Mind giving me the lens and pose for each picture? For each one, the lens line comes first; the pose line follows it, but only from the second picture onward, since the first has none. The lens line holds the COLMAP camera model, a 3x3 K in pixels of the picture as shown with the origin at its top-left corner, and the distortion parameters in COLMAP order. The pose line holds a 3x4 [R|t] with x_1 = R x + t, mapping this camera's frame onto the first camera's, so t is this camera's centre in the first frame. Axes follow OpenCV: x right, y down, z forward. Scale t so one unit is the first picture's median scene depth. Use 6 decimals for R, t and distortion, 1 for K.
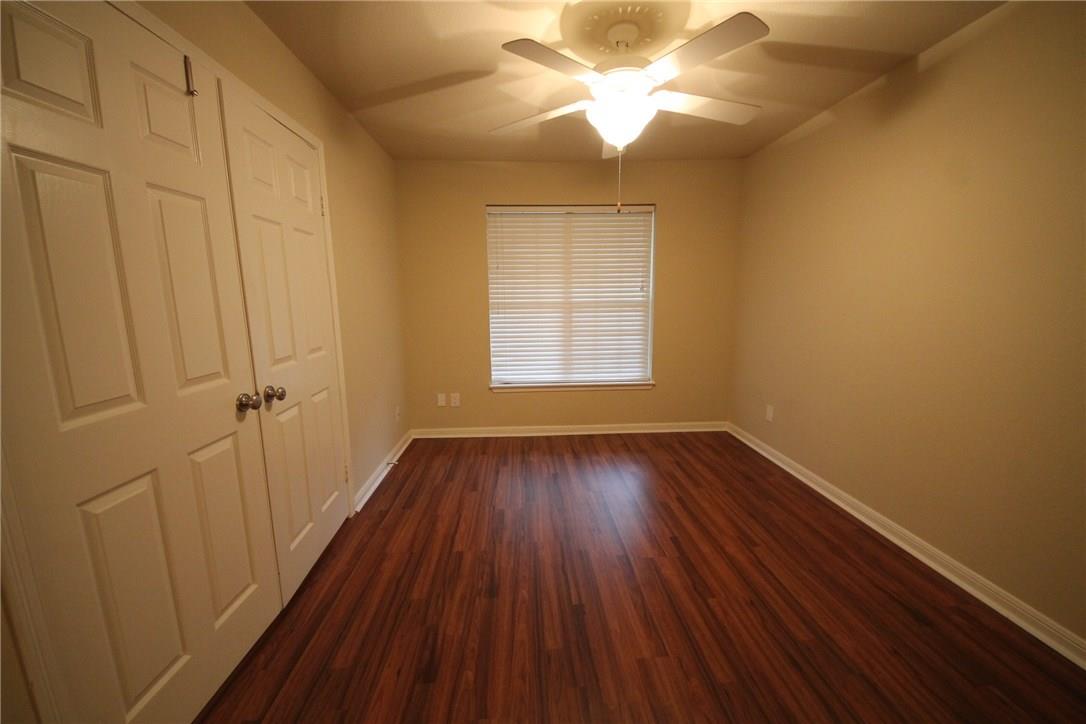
lens RADIAL K [[426.2, 0, 543.0], [0, 426.2, 362.0], [0, 0, 1]] dist [0.000461, -0.000100]
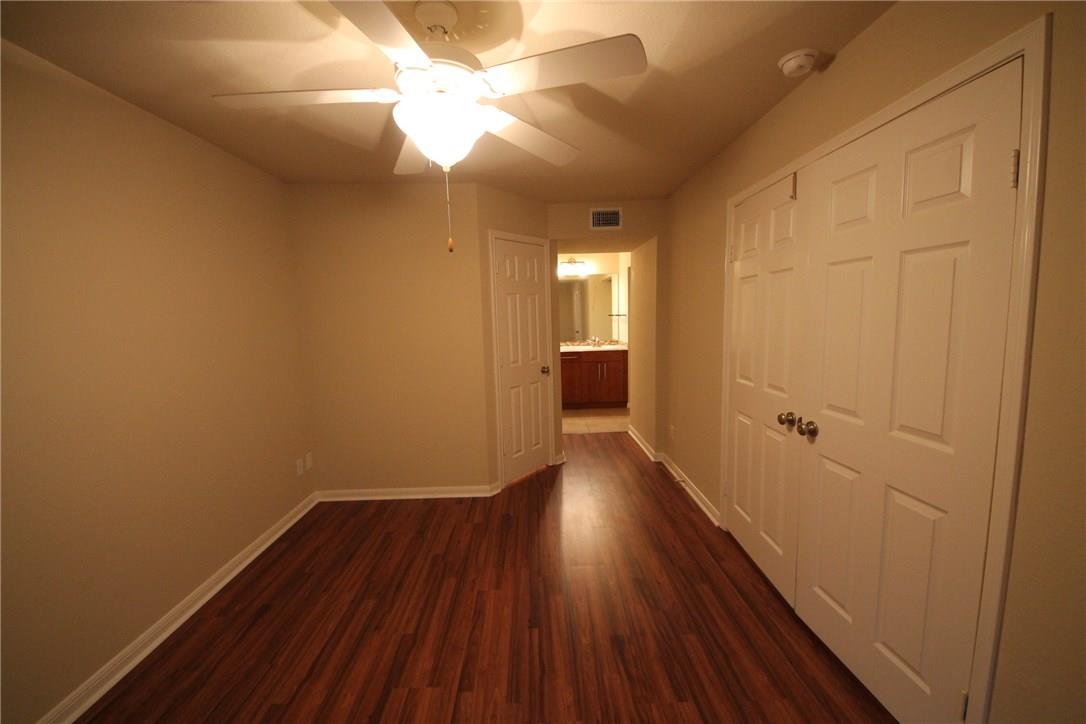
lens RADIAL K [[426.2, 0, 543.0], [0, 426.2, 362.0], [0, 0, 1]] dist [0.000461, -0.000100]
pose [[-0.998722, 0.038288, 0.032997, -0.005164], [0.045808, 0.961559, 0.270751, -0.387476], [-0.021362, 0.271916, -0.962084, 1.900118]]
